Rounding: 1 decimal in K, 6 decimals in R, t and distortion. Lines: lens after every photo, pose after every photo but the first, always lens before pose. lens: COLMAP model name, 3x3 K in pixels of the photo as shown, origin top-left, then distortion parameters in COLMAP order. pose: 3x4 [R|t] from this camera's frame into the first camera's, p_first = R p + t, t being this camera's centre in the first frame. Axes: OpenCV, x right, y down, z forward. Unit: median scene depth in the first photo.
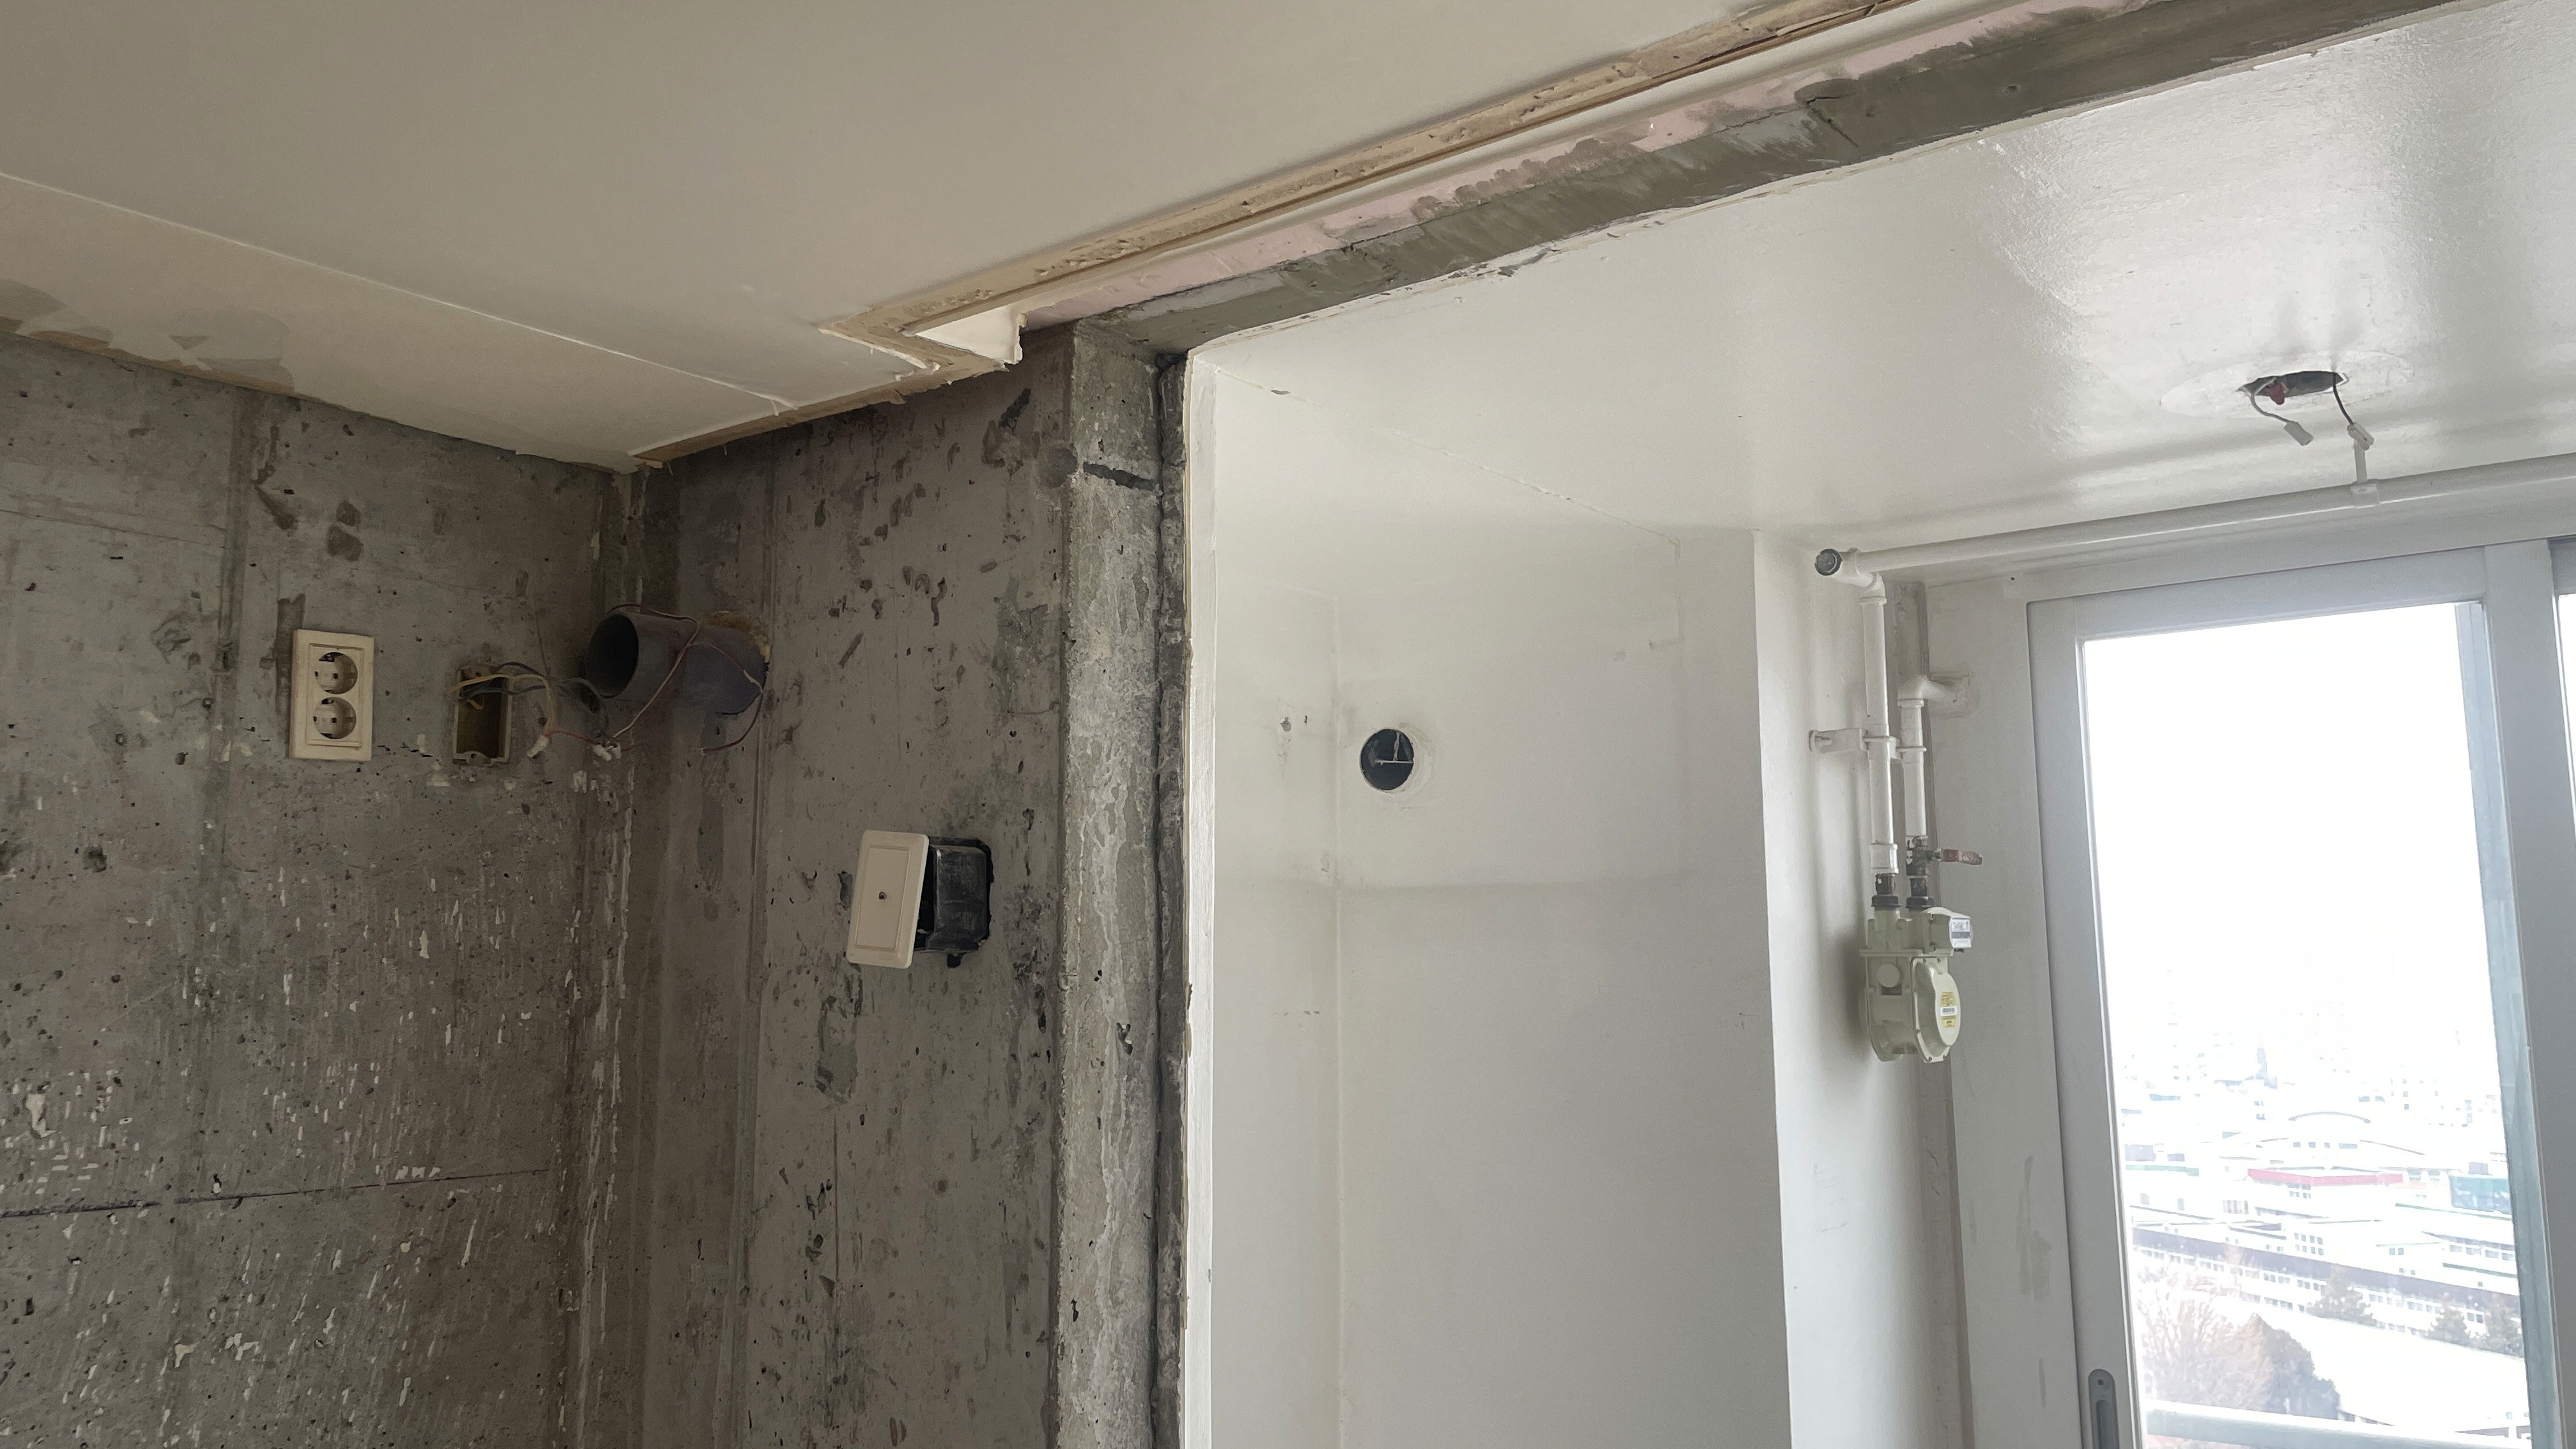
lens RADIAL K [[1944.4, 0, 1298.3], [0, 1944.4, 713.3], [0, 0, 1]] dist [0.068018, -0.041823]
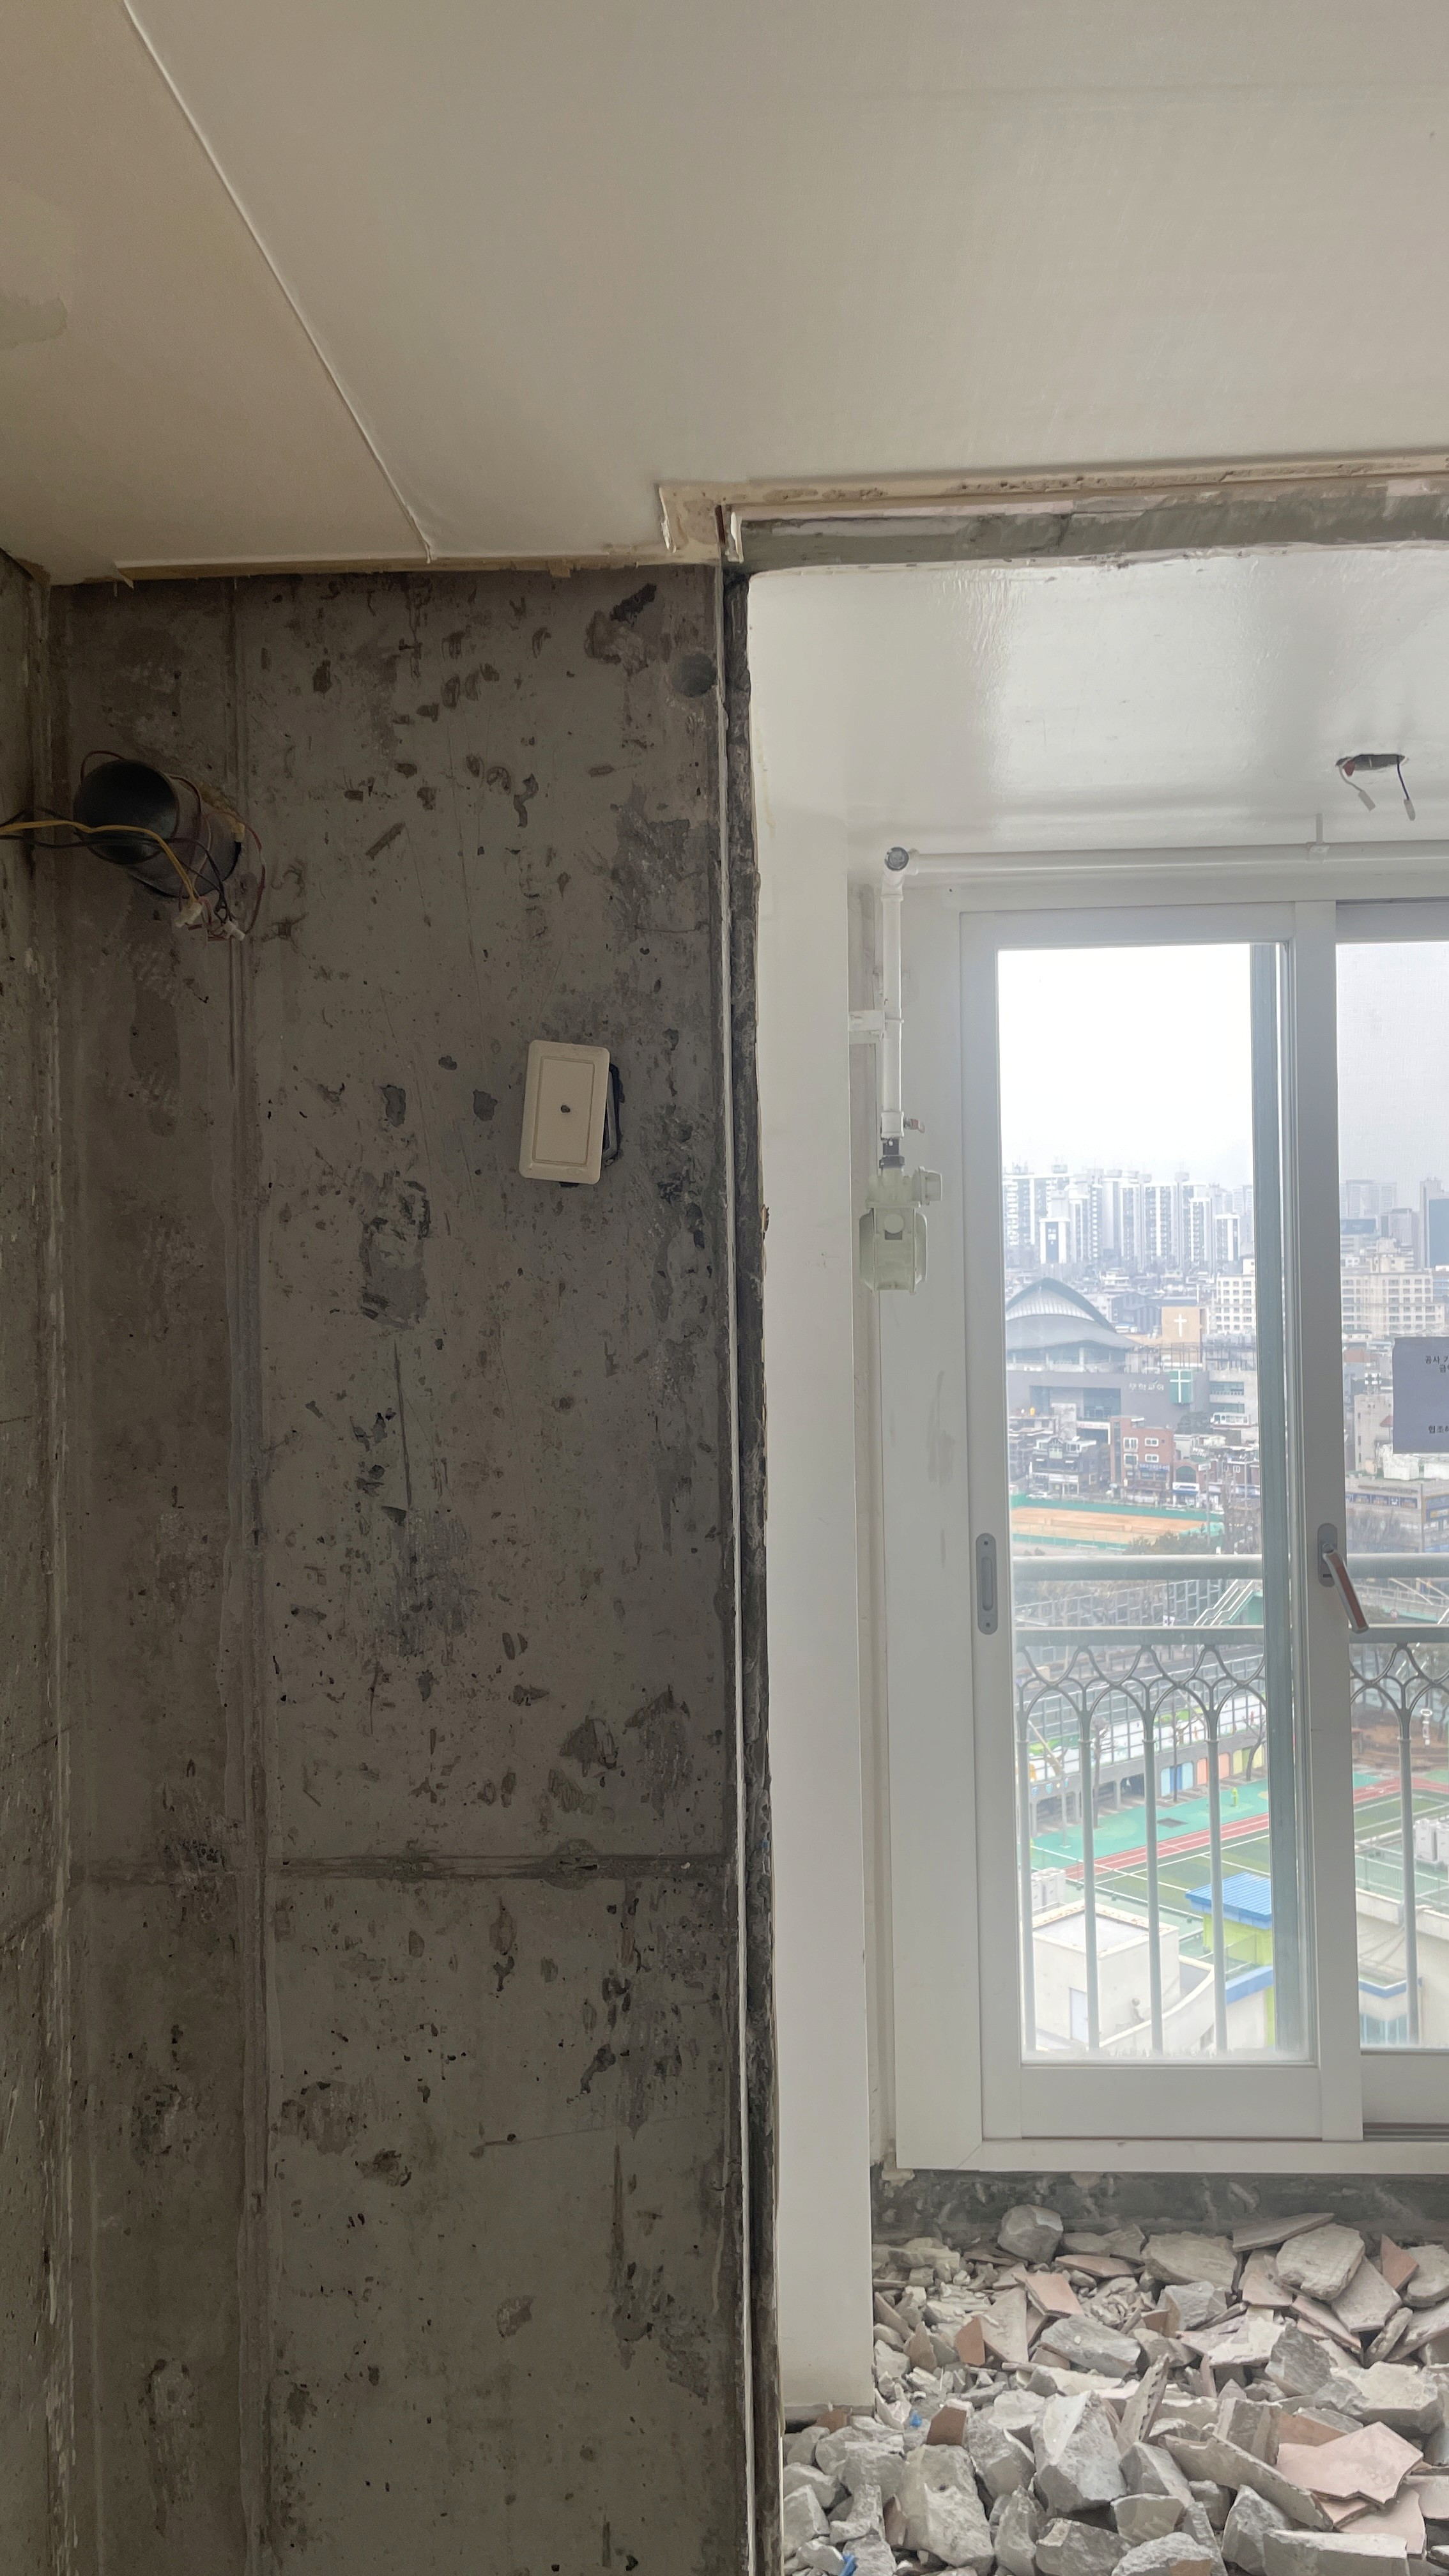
lens RADIAL K [[1944.4, 0, 737.1], [0, 1944.4, 1292.0], [0, 0, 1]] dist [0.068018, -0.041823]
pose [[0.818527, -0.014598, 0.574282, -0.641475], [-0.068577, 0.990046, 0.122910, 0.054251], [-0.570360, -0.139988, 0.809378, 0.146008]]
